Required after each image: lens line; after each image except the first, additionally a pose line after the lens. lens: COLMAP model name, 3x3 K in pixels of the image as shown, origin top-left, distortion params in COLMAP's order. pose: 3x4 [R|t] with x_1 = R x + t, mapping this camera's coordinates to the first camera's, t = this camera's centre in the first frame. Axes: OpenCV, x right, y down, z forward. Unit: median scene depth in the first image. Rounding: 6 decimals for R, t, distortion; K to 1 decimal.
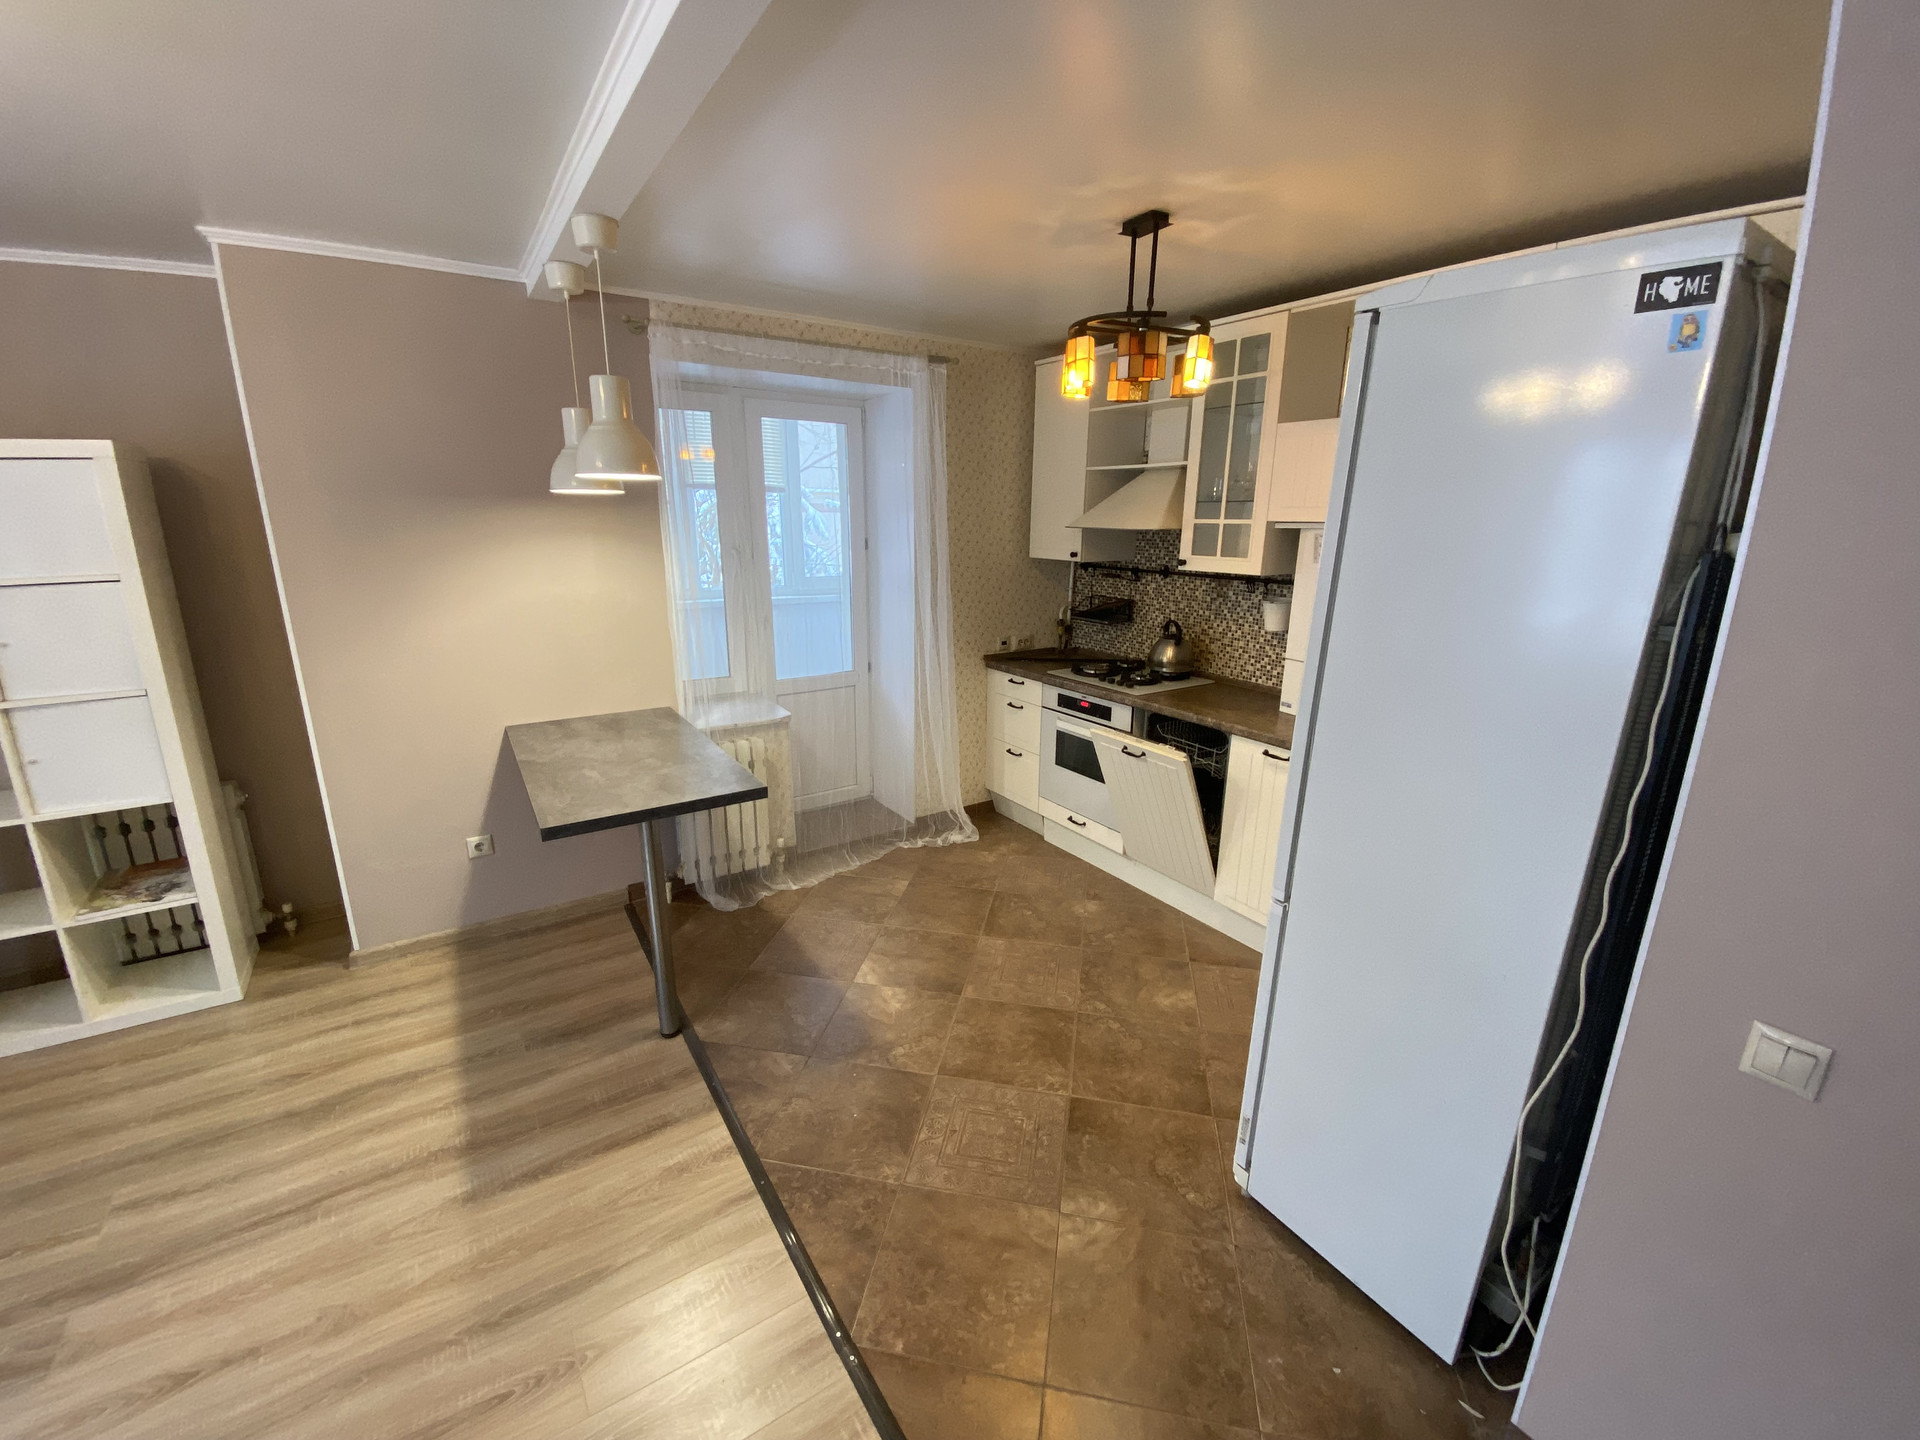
lens RADIAL K [[791.0, 0, 953.8], [0, 791.0, 711.2], [0, 0, 1]] dist [0.012707, -0.015377]
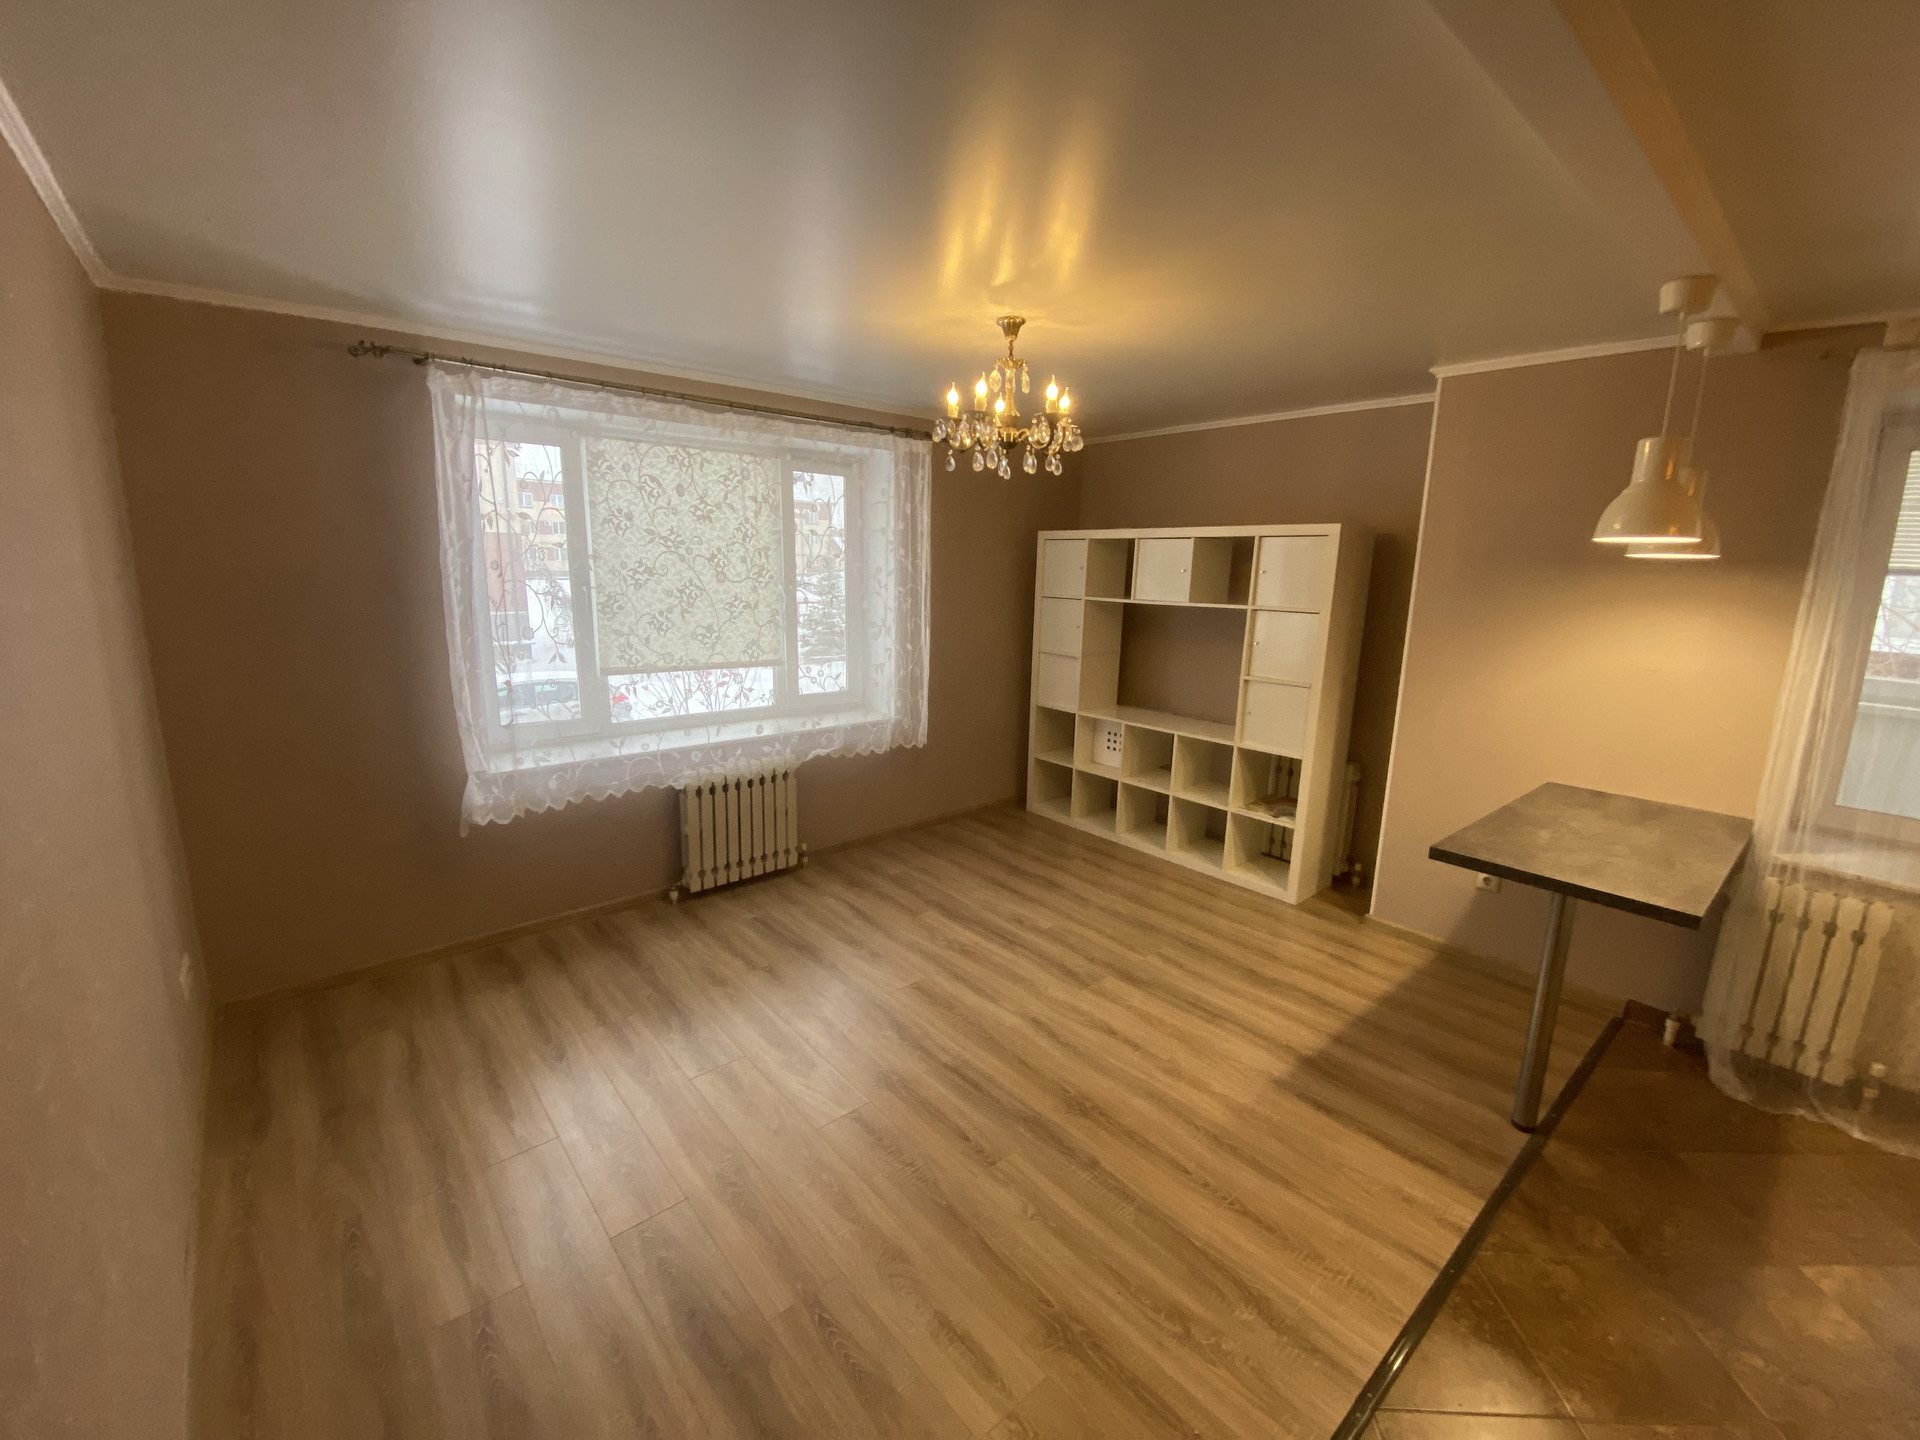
lens RADIAL K [[791.0, 0, 953.8], [0, 791.0, 711.2], [0, 0, 1]] dist [0.012707, -0.015377]
pose [[0.122568, 0.183826, -0.975287, 0.388102], [-0.263044, 0.953569, 0.146675, -0.019432], [0.956967, 0.238565, 0.165232, 0.094390]]
